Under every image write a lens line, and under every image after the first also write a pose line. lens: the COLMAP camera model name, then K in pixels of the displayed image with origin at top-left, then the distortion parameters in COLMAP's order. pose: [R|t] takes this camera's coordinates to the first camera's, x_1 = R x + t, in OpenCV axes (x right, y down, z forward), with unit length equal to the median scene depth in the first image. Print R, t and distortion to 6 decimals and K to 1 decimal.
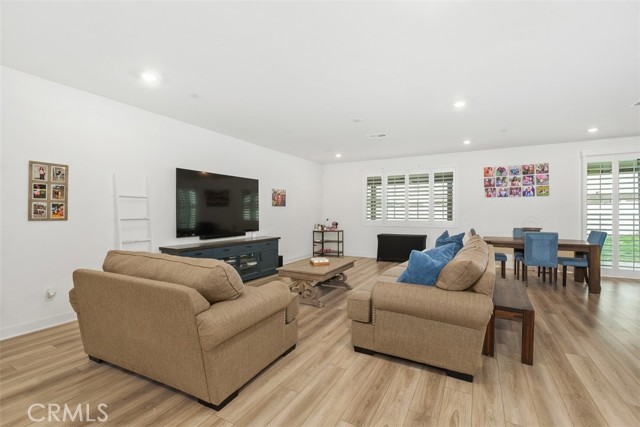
lens RADIAL K [[287.9, 0, 320.0], [0, 287.9, 213.5], [0, 0, 1]] dist [-0.002732, -0.000370]
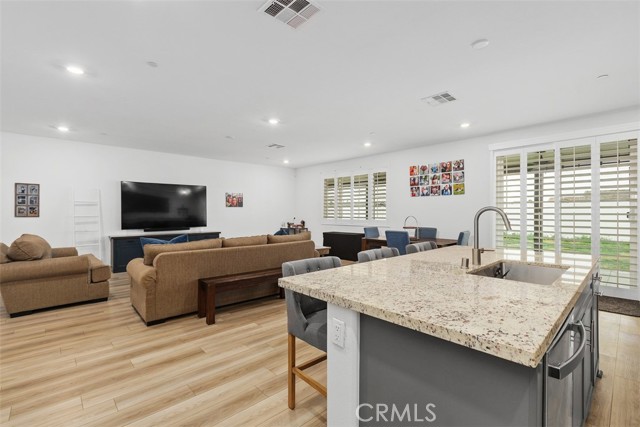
lens RADIAL K [[294.5, 0, 318.6], [0, 294.5, 204.7], [0, 0, 1]] dist [0.004050, 0.000577]
pose [[0.949116, -0.008839, -0.314802, 0.634302], [-0.000076, 0.999600, -0.028294, 0.000421], [0.314926, 0.026878, 0.948736, -0.063917]]
